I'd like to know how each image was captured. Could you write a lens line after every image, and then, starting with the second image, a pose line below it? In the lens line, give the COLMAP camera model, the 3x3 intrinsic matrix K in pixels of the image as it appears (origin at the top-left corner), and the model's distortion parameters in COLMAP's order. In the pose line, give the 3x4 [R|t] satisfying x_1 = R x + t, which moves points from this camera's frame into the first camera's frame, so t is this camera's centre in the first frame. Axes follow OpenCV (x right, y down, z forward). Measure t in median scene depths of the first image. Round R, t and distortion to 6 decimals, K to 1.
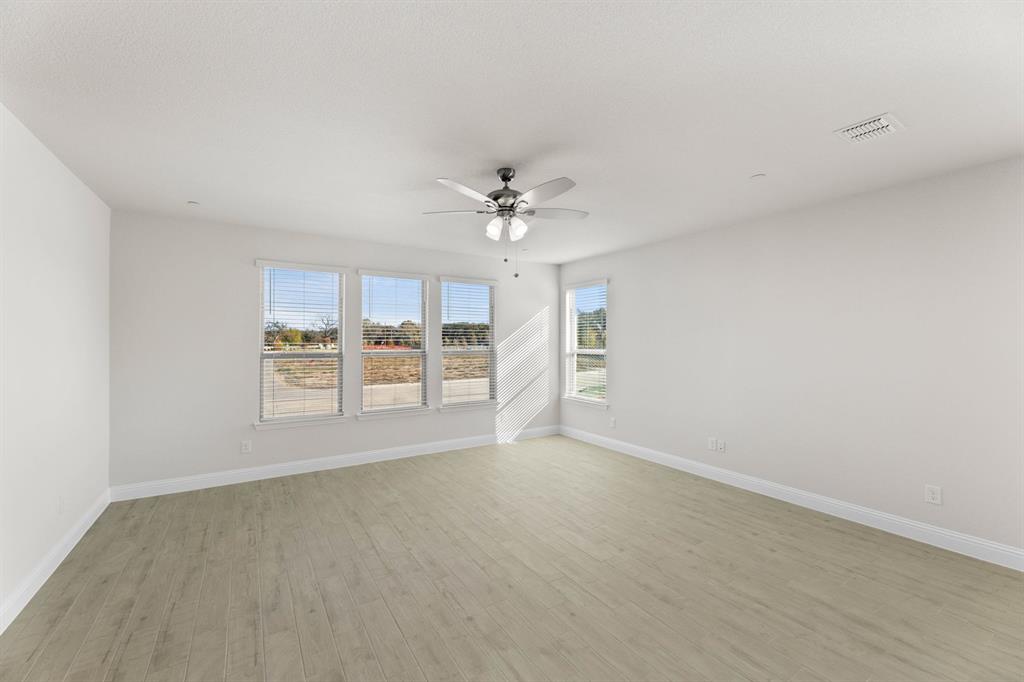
lens RADIAL K [[415.0, 0, 516.2], [0, 415.0, 337.5], [0, 0, 1]] dist [0.001384, -0.001218]
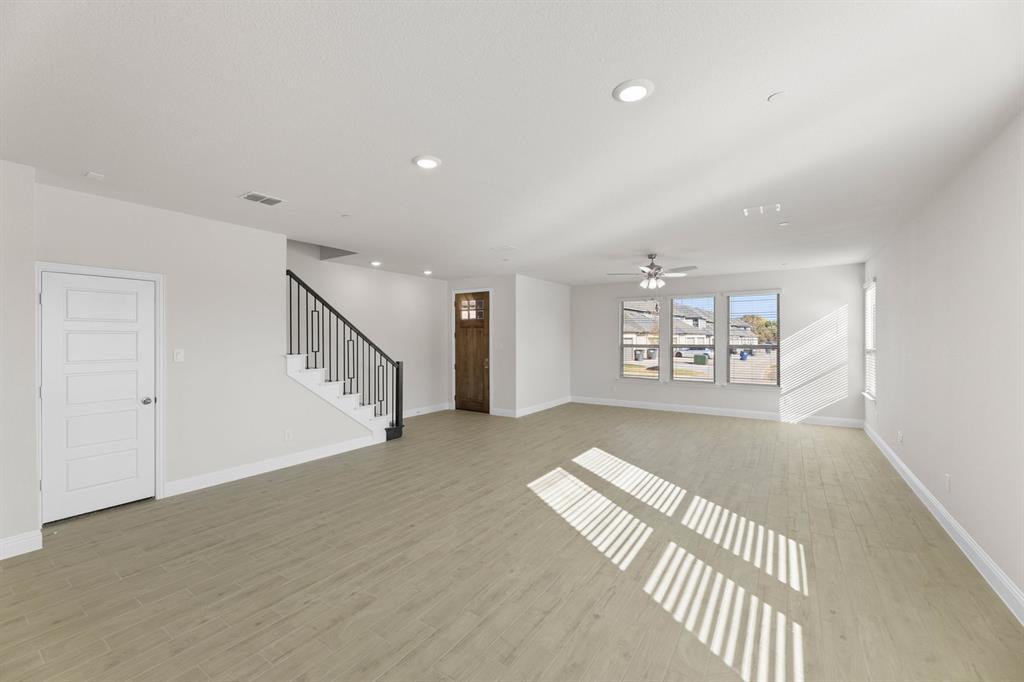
lens RADIAL K [[415.0, 0, 511.3], [0, 415.0, 336.7], [0, 0, 1]] dist [0.001384, -0.001218]
pose [[0.389380, -0.003060, -0.921072, 1.598742], [0.010870, 0.999940, 0.001273, -0.008640], [0.921013, -0.010508, 0.389390, -0.426358]]
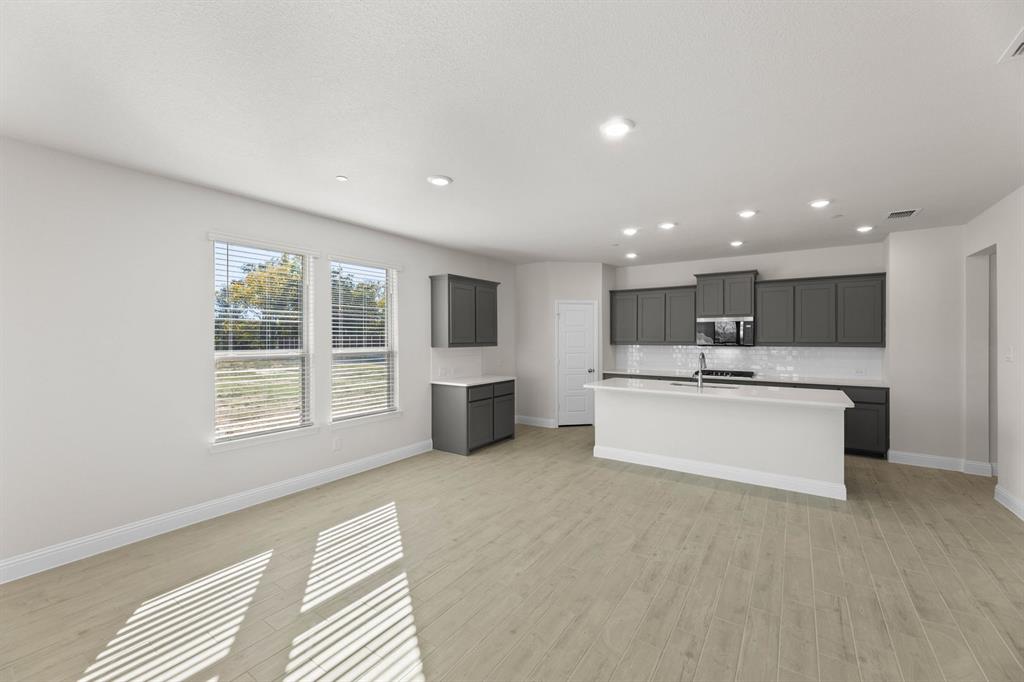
lens RADIAL K [[415.0, 0, 509.2], [0, 415.0, 337.5], [0, 0, 1]] dist [0.001384, -0.001218]
pose [[-0.378733, -0.001072, 0.925505, -0.044374], [-0.005700, 0.999983, -0.001174, 0.001670], [-0.925488, -0.005720, -0.378733, 0.276838]]
